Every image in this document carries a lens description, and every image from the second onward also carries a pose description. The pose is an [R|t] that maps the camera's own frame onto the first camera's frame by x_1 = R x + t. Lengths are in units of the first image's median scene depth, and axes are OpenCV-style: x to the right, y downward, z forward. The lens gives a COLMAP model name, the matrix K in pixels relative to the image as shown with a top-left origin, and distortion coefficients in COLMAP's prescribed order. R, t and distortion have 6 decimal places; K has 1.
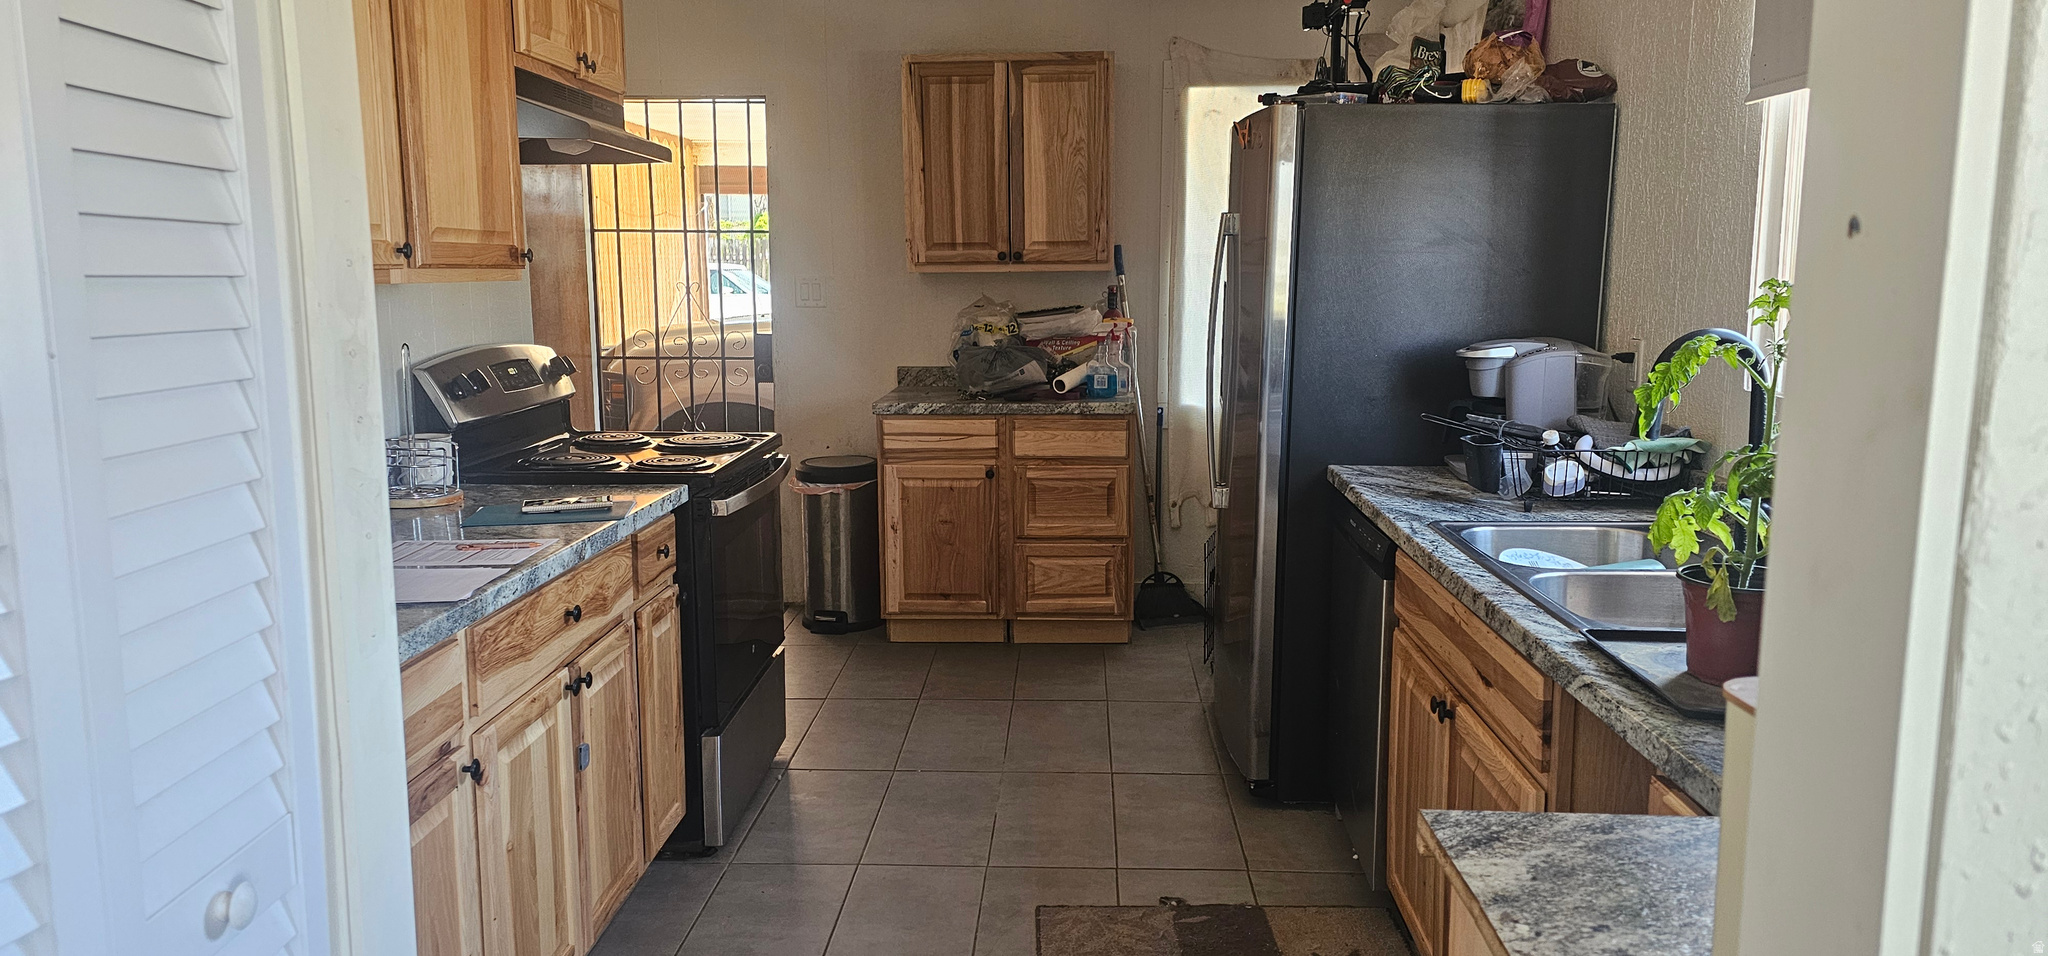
lens RADIAL K [[1371.4, 0, 1021.9], [0, 1371.4, 473.0], [0, 0, 1]] dist [0.075052, -0.004961]
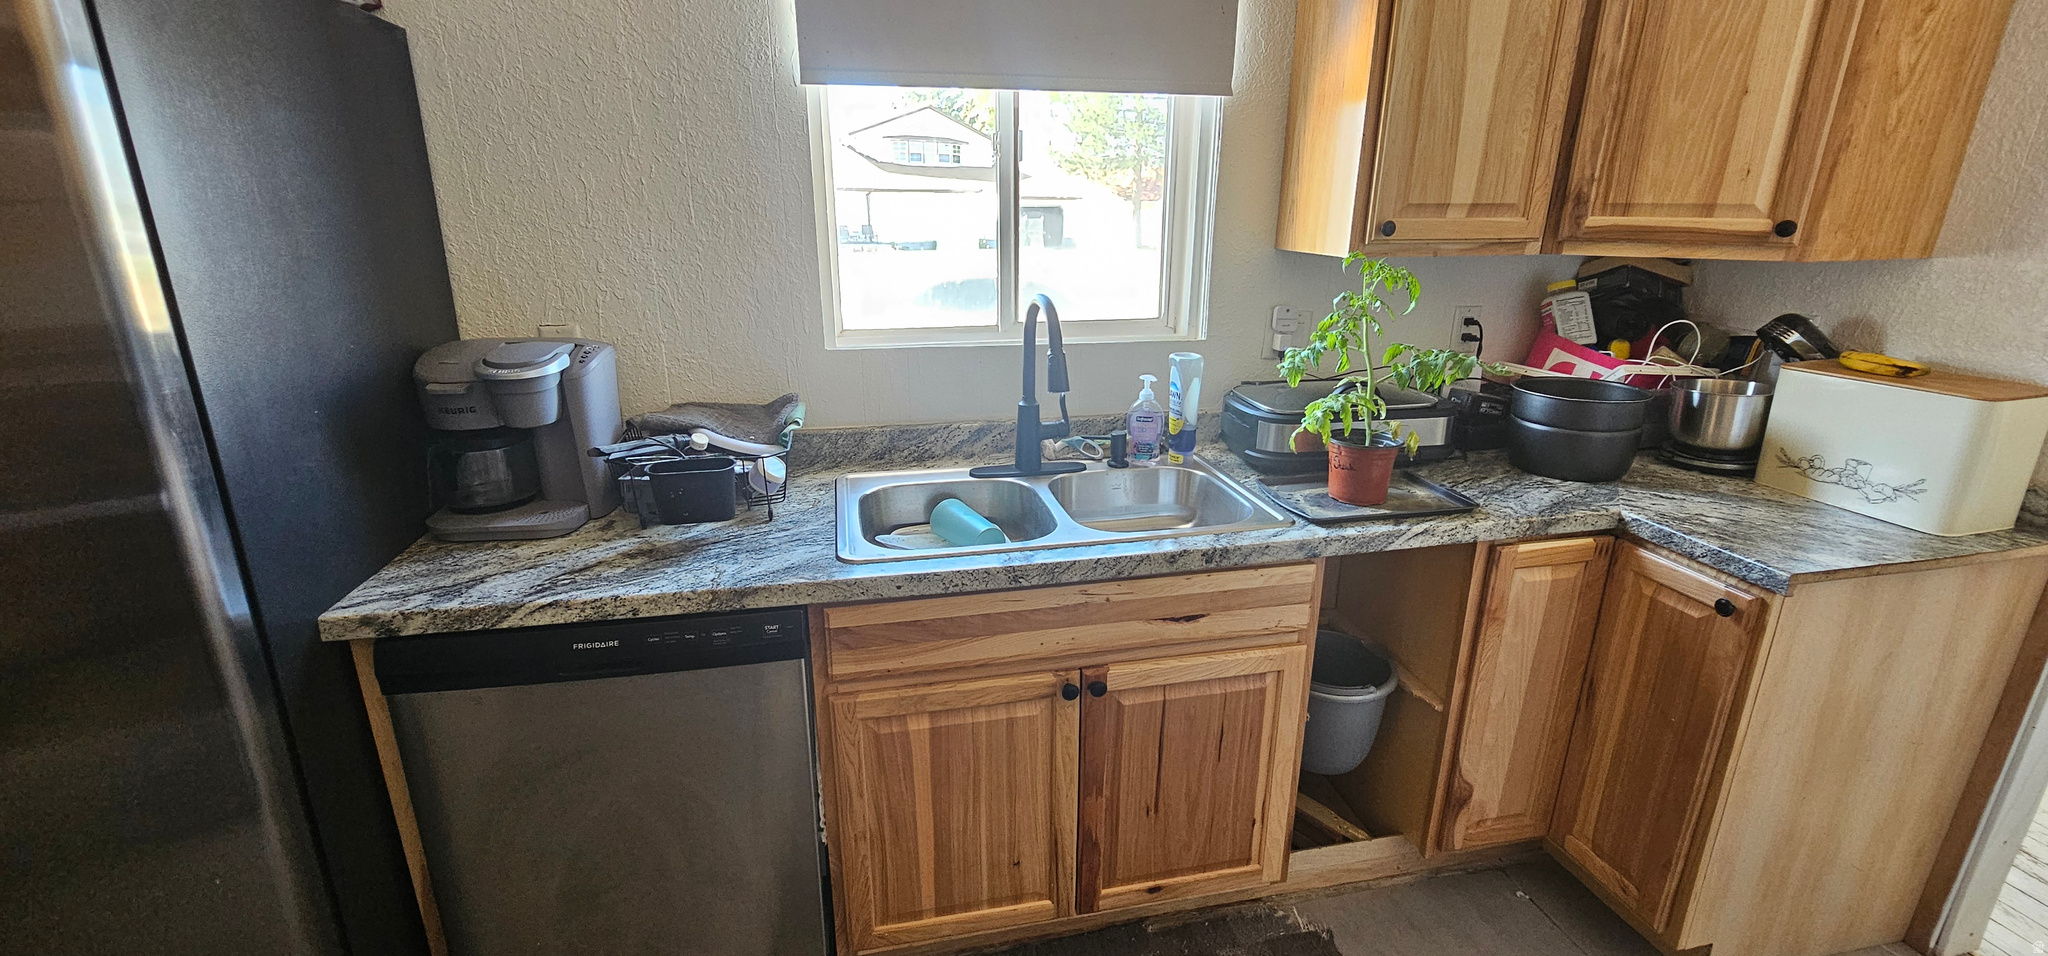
lens RADIAL K [[838.8, 0, 1014.9], [0, 838.8, 467.0], [0, 0, 1]] dist [-0.003772, 0.000580]
pose [[-0.243644, -0.284732, 0.927127, -0.149886], [0.145831, 0.934312, 0.325261, -0.134320], [-0.958838, 0.214452, -0.186117, 0.779933]]
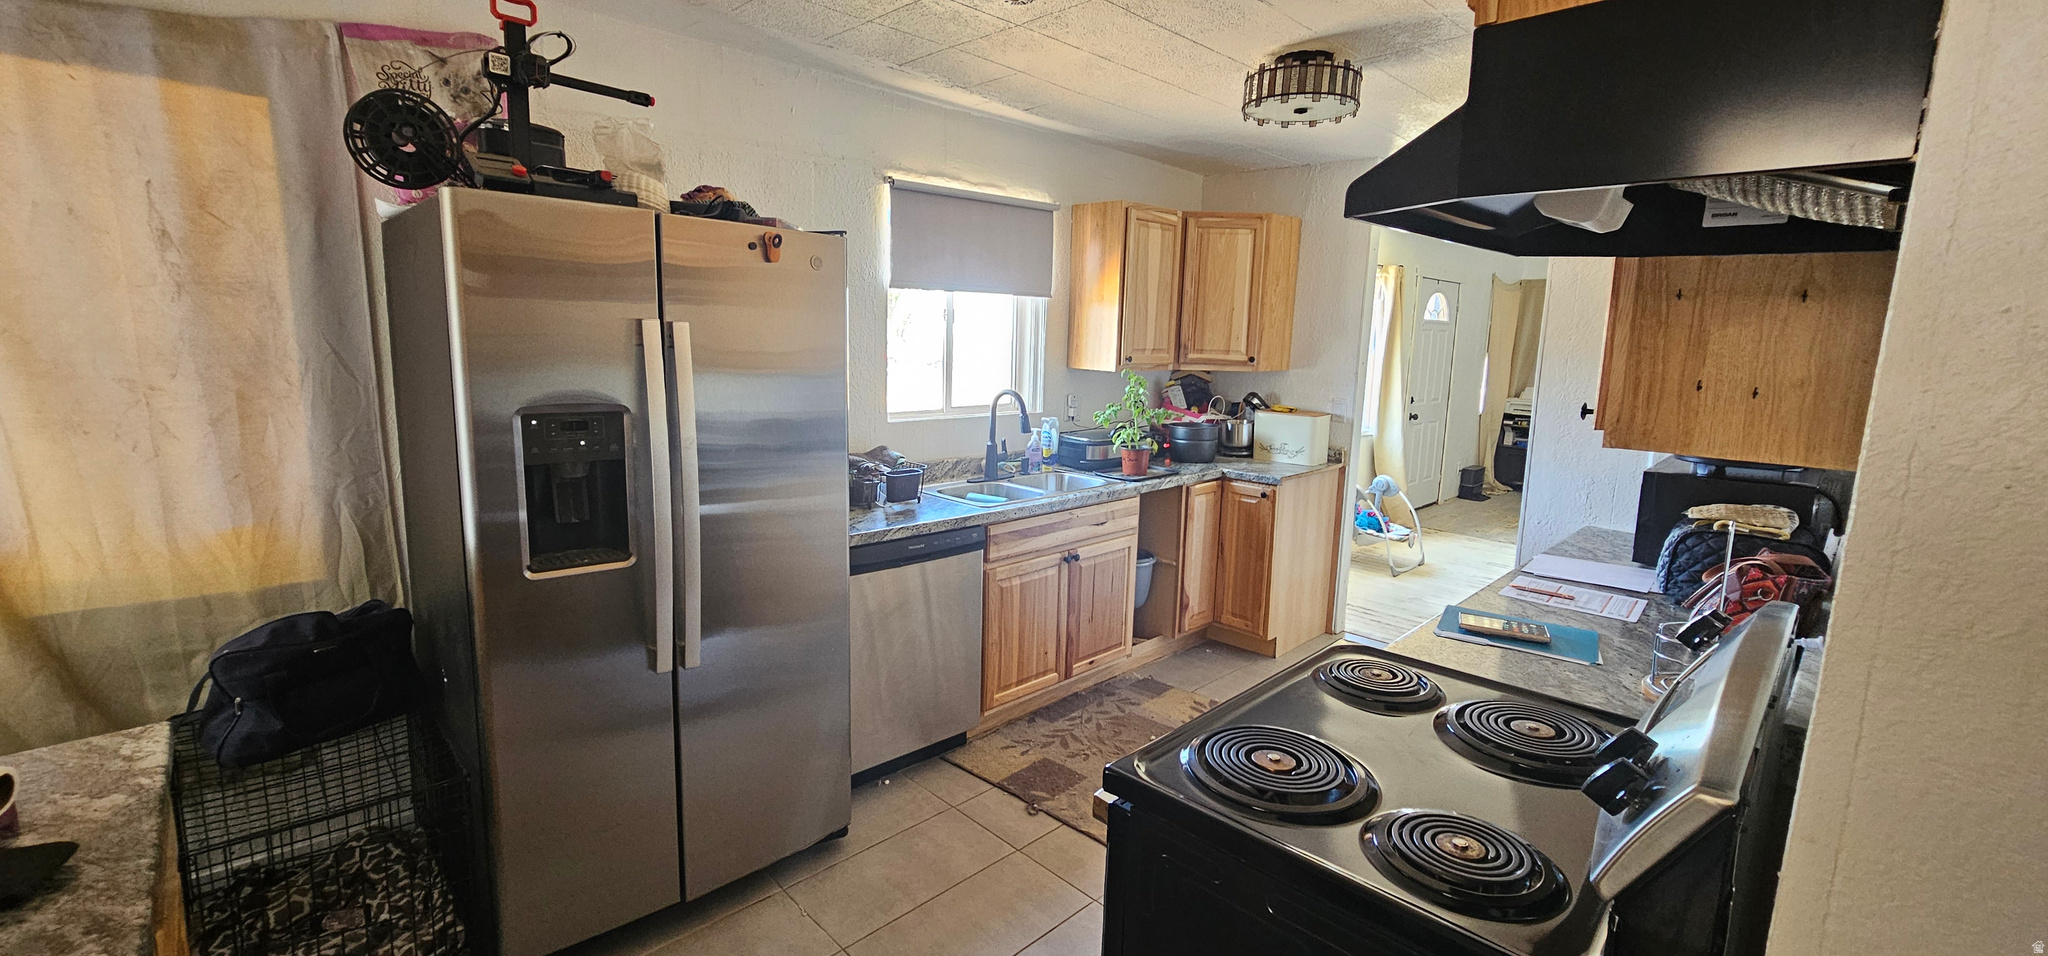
lens RADIAL K [[838.8, 0, 1025.4], [0, 838.8, 463.9], [0, 0, 1]] dist [-0.003772, 0.000580]
pose [[-0.728070, -0.119667, 0.674976, -0.395501], [0.083737, 0.961745, 0.260833, -0.245812], [-0.680369, 0.246426, -0.690198, 1.369268]]
